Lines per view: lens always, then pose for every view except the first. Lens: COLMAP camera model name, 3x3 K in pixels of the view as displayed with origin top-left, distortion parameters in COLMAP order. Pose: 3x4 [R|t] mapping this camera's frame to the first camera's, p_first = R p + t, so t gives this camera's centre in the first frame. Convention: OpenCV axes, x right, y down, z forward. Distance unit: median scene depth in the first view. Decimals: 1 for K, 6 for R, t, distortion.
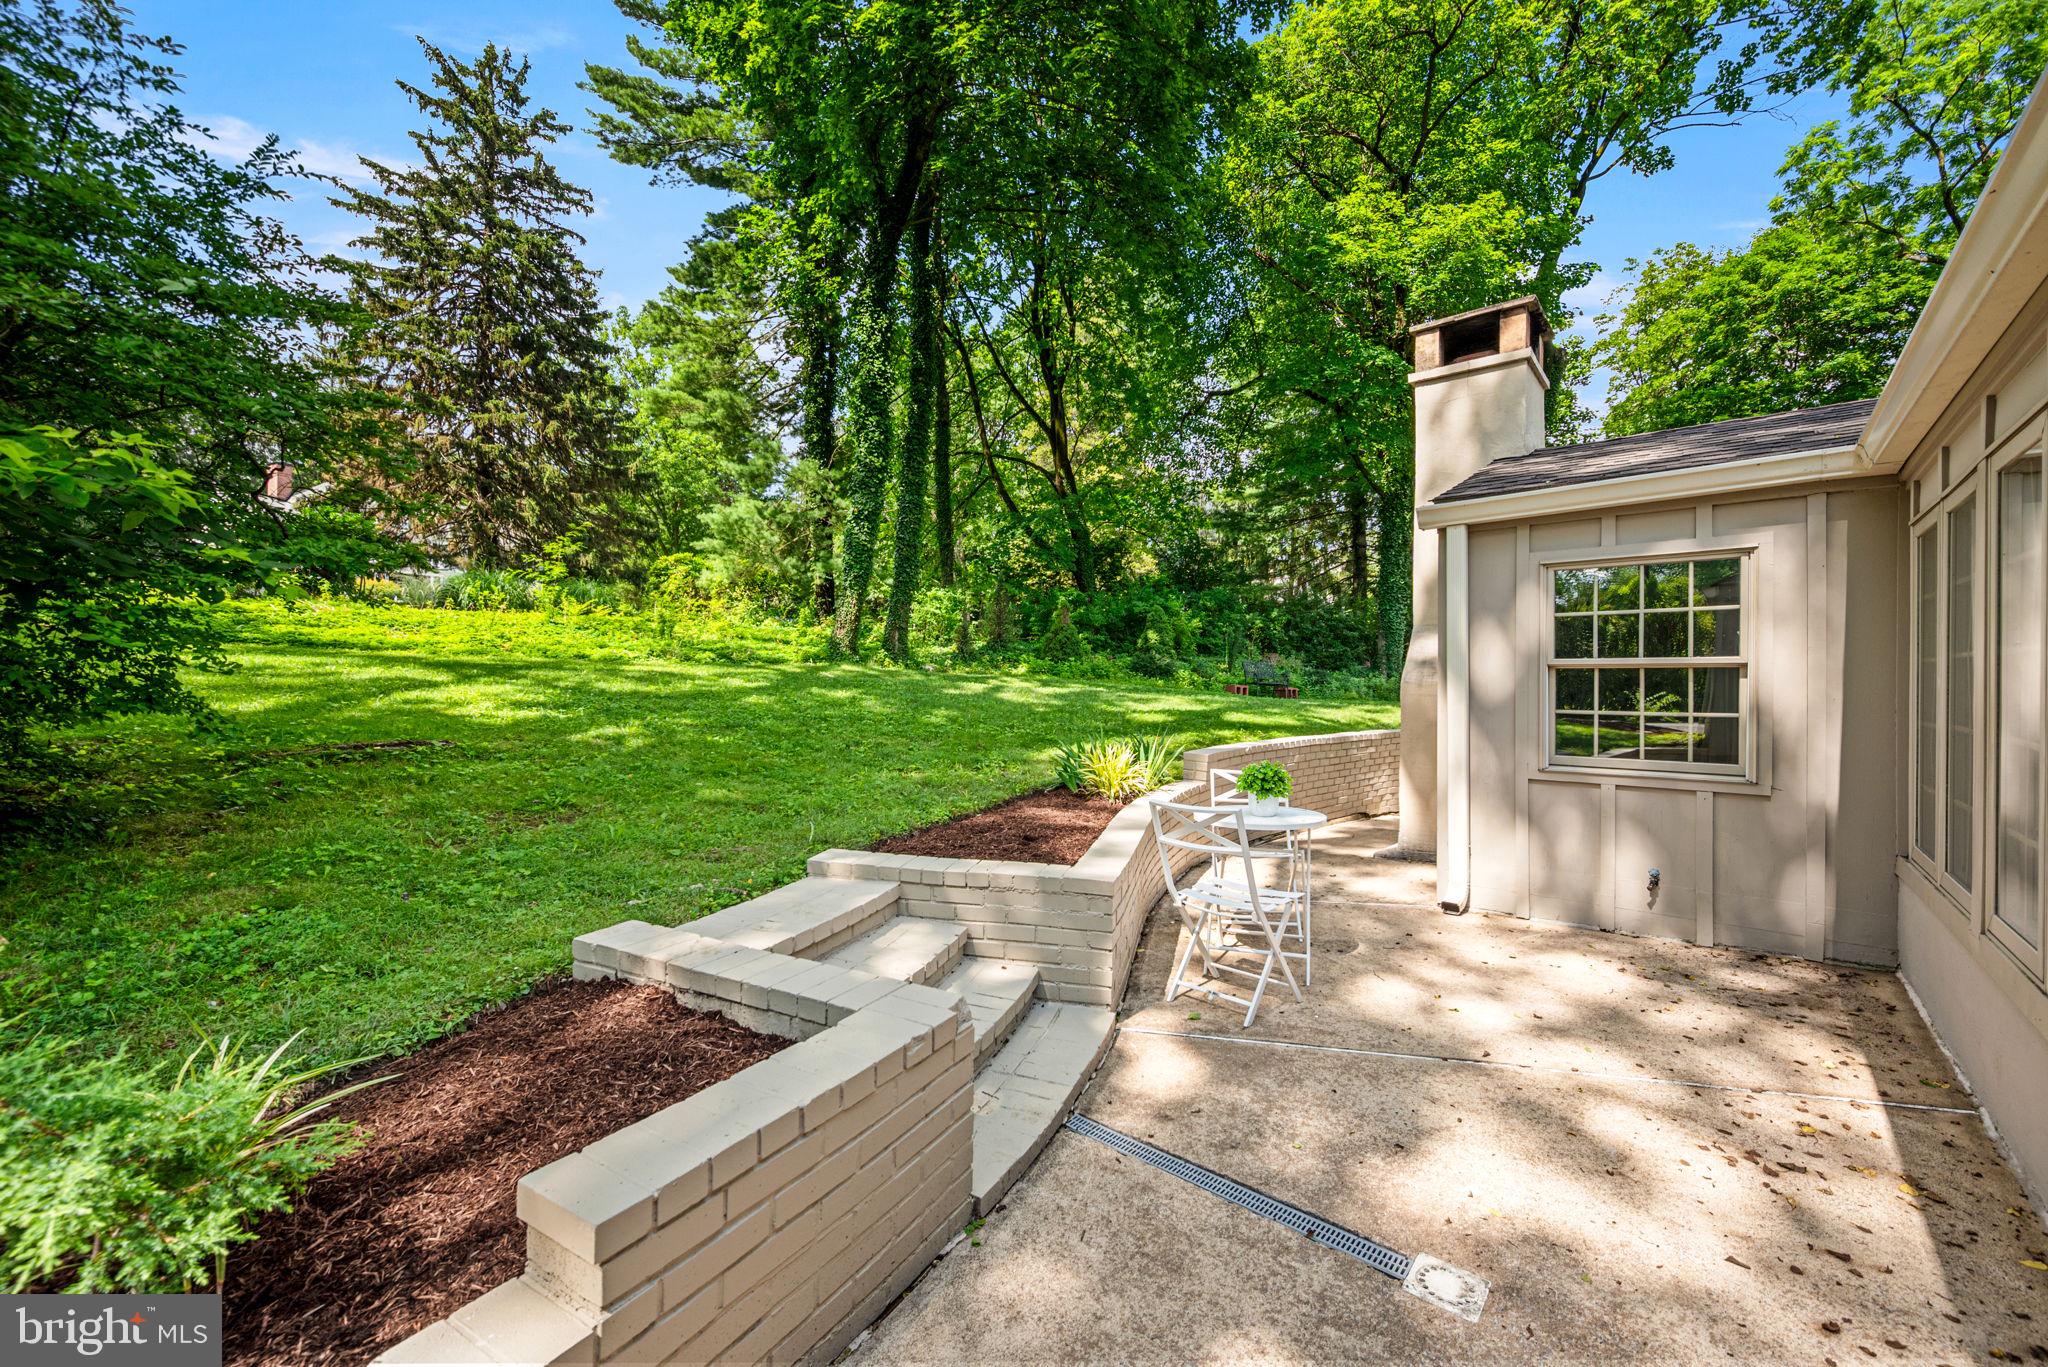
lens RADIAL K [[812.7, 0, 1036.7], [0, 812.7, 682.1], [0, 0, 1]] dist [-0.000590, -0.000029]
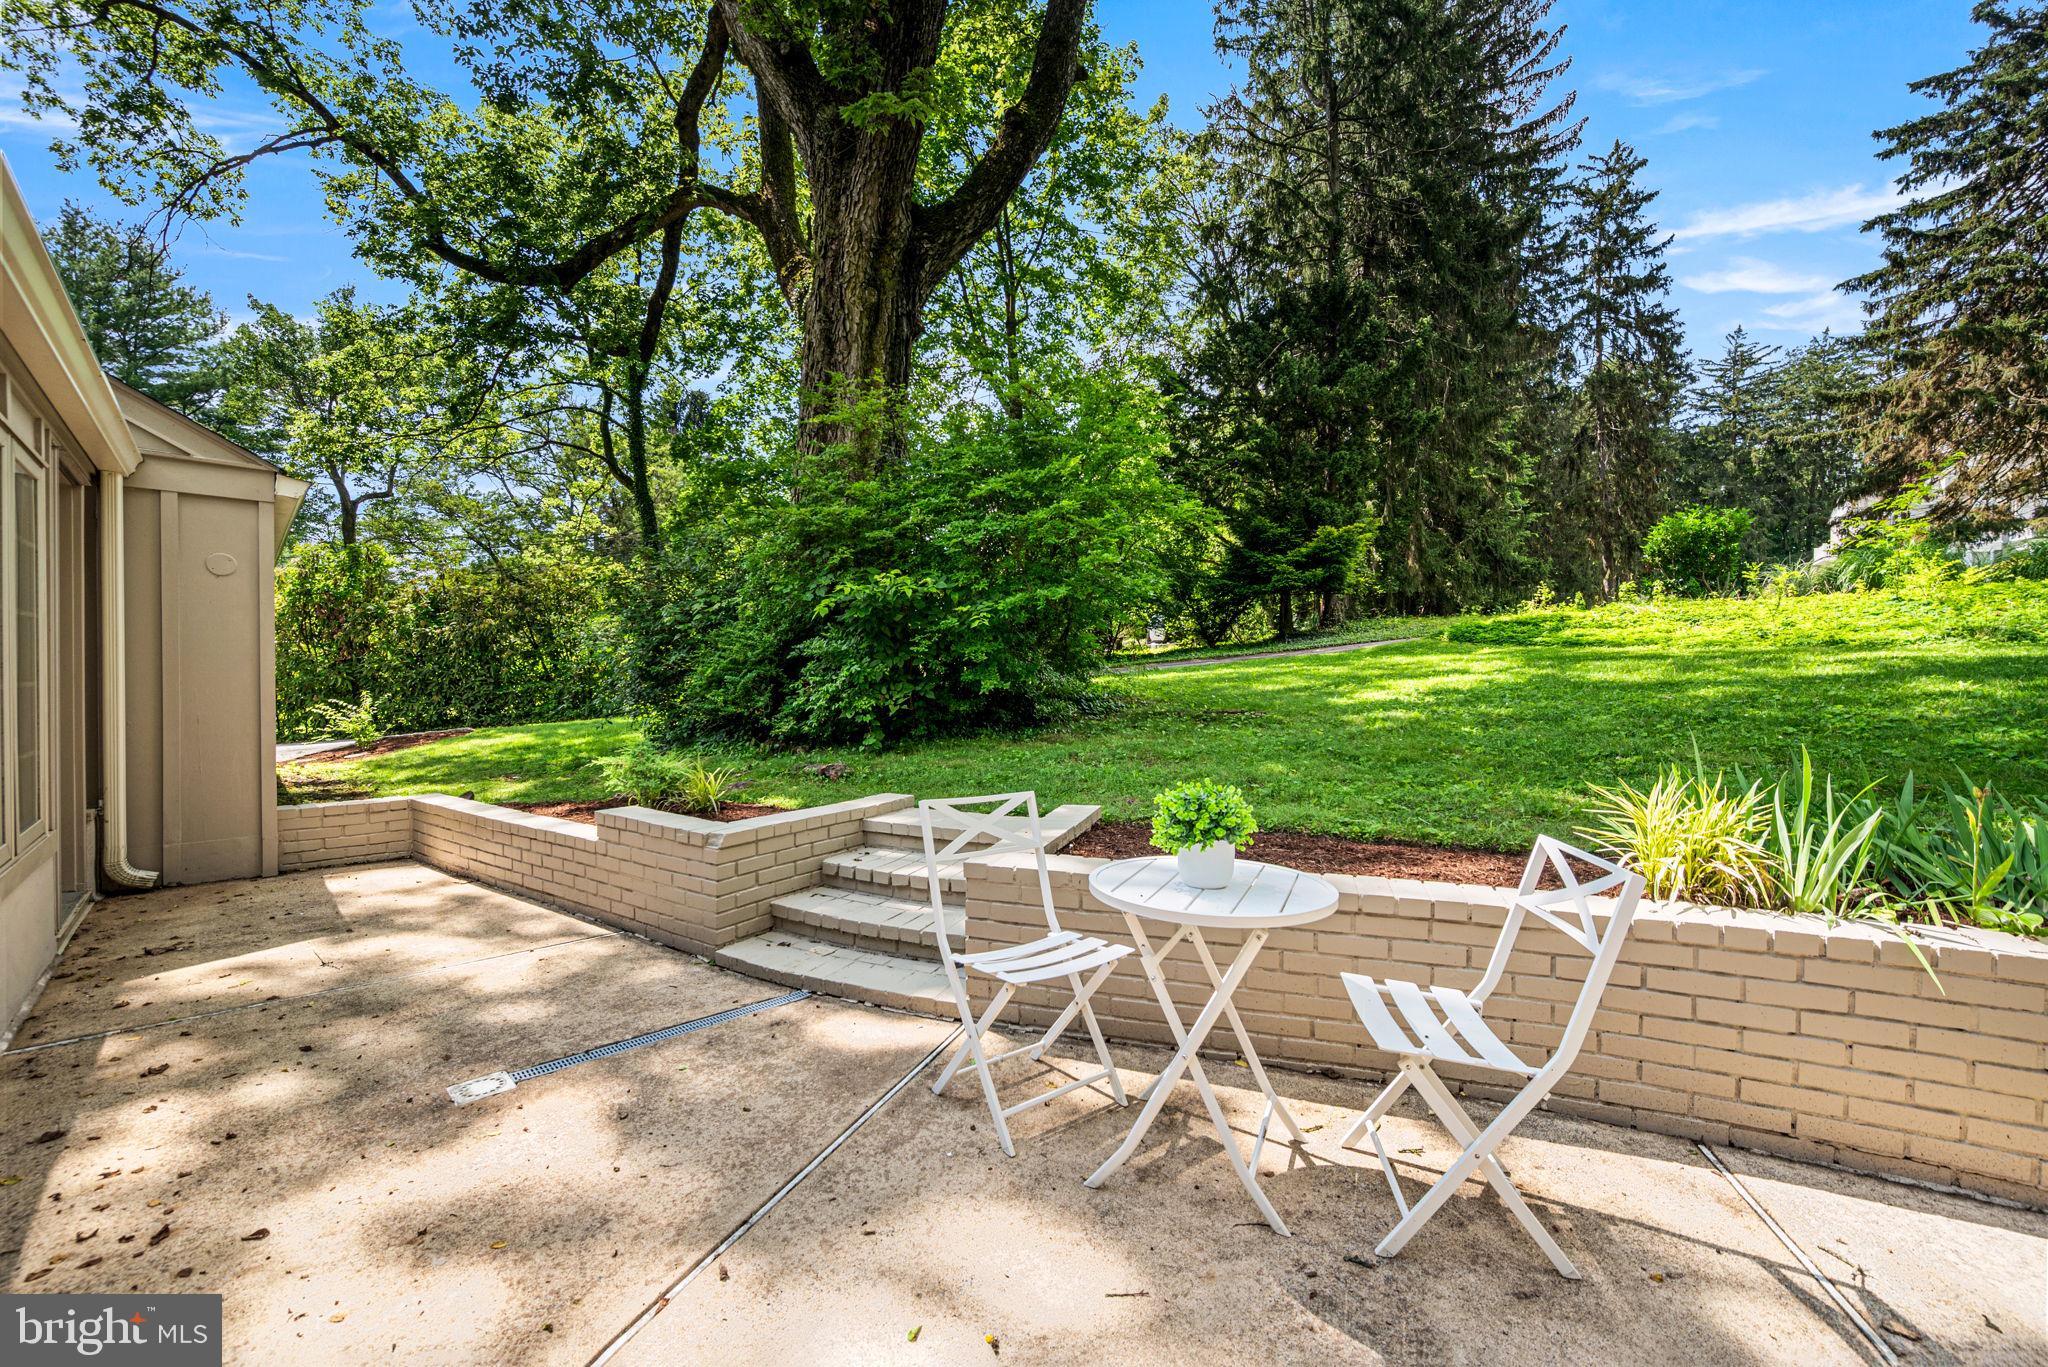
lens RADIAL K [[812.7, 0, 1036.7], [0, 812.7, 682.1], [0, 0, 1]] dist [-0.000590, -0.000029]
pose [[-0.081752, -0.002012, -0.996651, 1.166398], [-0.005281, 0.999985, -0.001586, 0.047851], [0.996639, 0.005133, -0.081761, 1.332414]]
